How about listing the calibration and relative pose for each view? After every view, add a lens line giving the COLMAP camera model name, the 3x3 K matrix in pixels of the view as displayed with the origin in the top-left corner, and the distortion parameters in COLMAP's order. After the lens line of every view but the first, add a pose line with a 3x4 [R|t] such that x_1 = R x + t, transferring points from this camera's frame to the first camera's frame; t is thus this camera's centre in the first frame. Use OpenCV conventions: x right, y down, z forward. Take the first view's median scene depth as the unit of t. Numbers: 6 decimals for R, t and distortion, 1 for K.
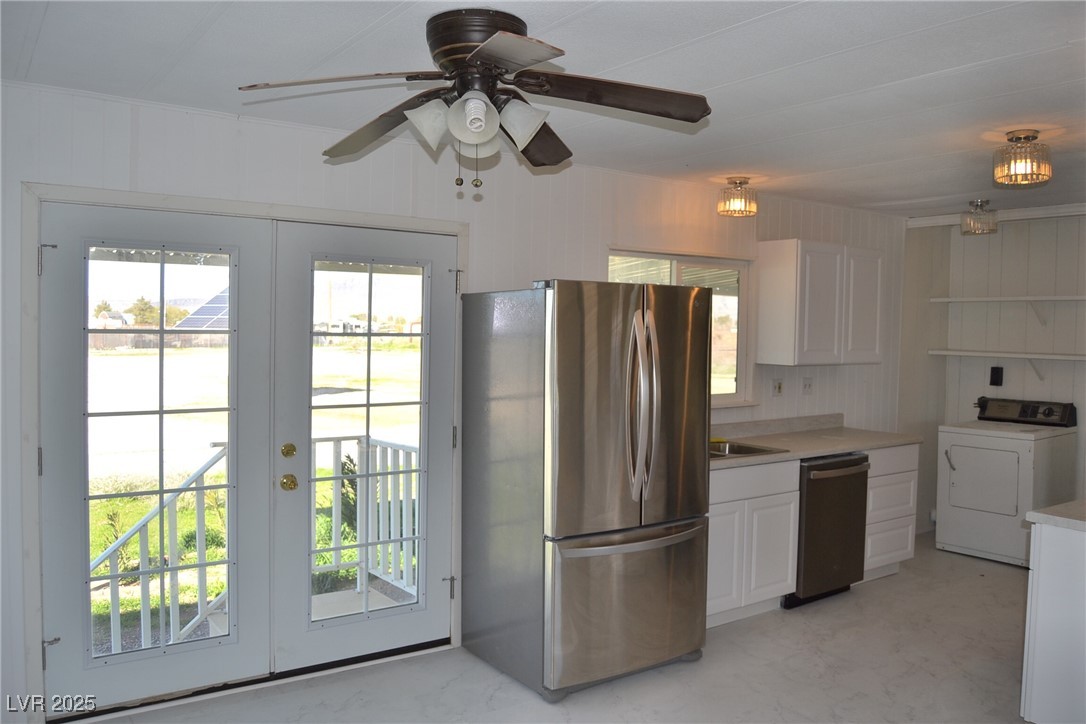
lens RADIAL K [[857.8, 0, 537.5], [0, 857.8, 361.4], [0, 0, 1]] dist [-0.083858, 0.023137]
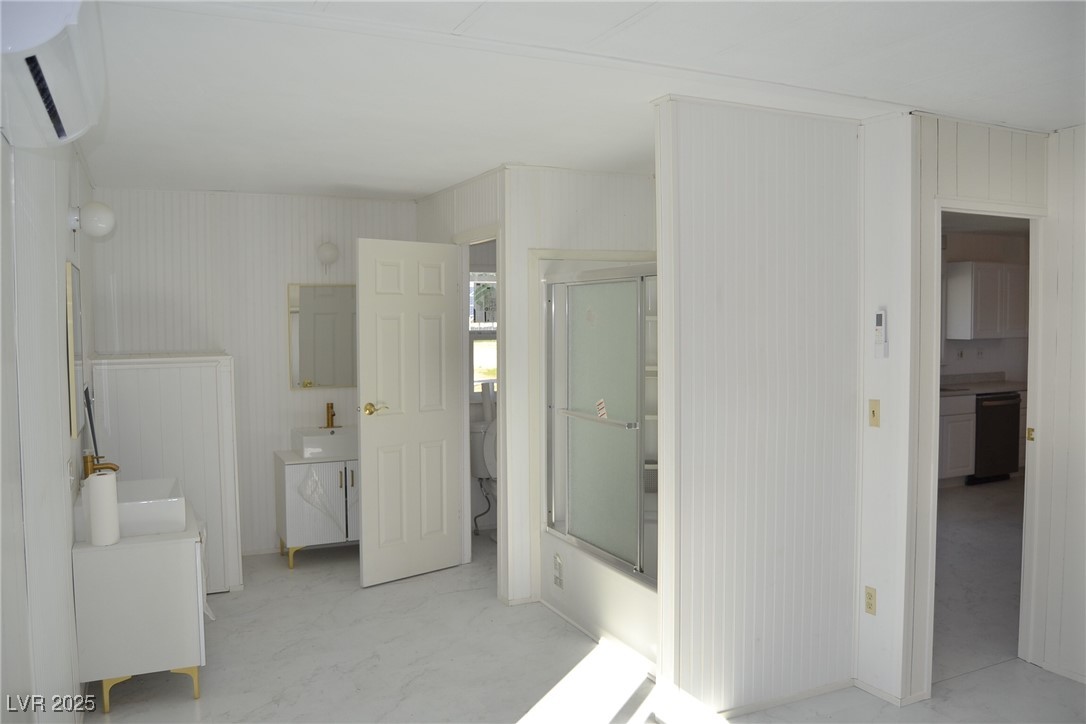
lens RADIAL K [[857.8, 0, 536.8], [0, 857.8, 361.3], [0, 0, 1]] dist [-0.083858, 0.023137]
pose [[0.983812, -0.014282, -0.178633, -0.252503], [0.015040, 0.999883, 0.002890, 0.032436], [0.178570, -0.005530, 0.983912, -0.802055]]
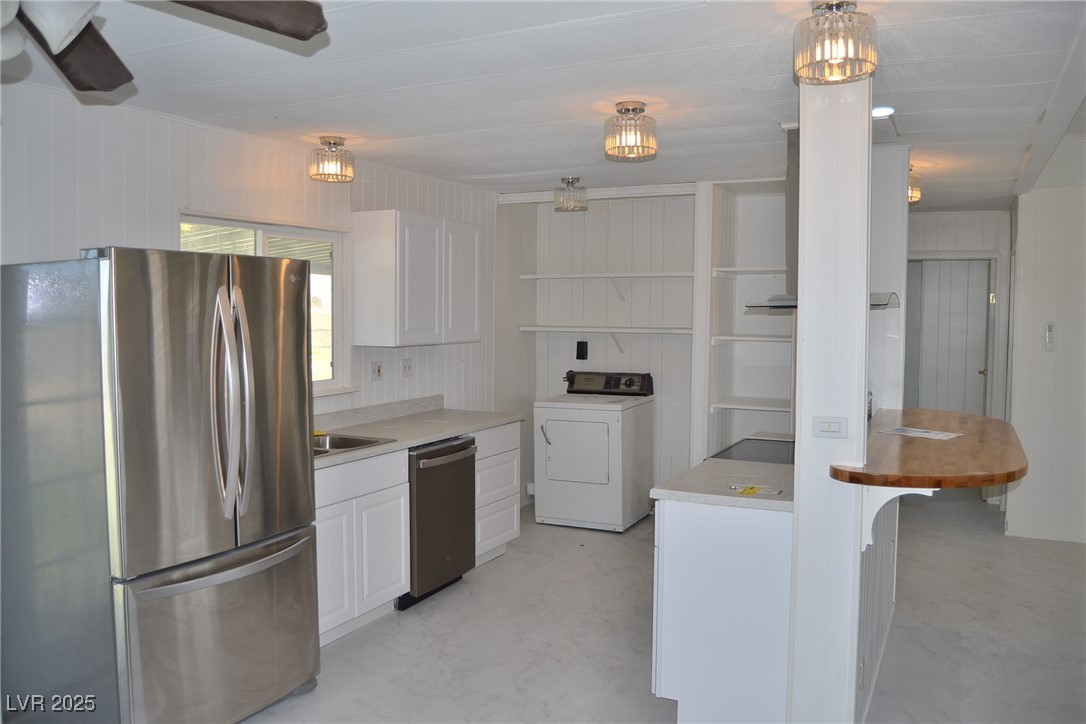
lens RADIAL K [[857.8, 0, 536.3], [0, 857.8, 357.1], [0, 0, 1]] dist [-0.083858, 0.023137]
pose [[0.882875, -0.037637, 0.468098, 0.000616], [0.029194, 0.999254, 0.025282, -0.003286], [-0.468700, -0.008655, 0.883315, 0.117576]]
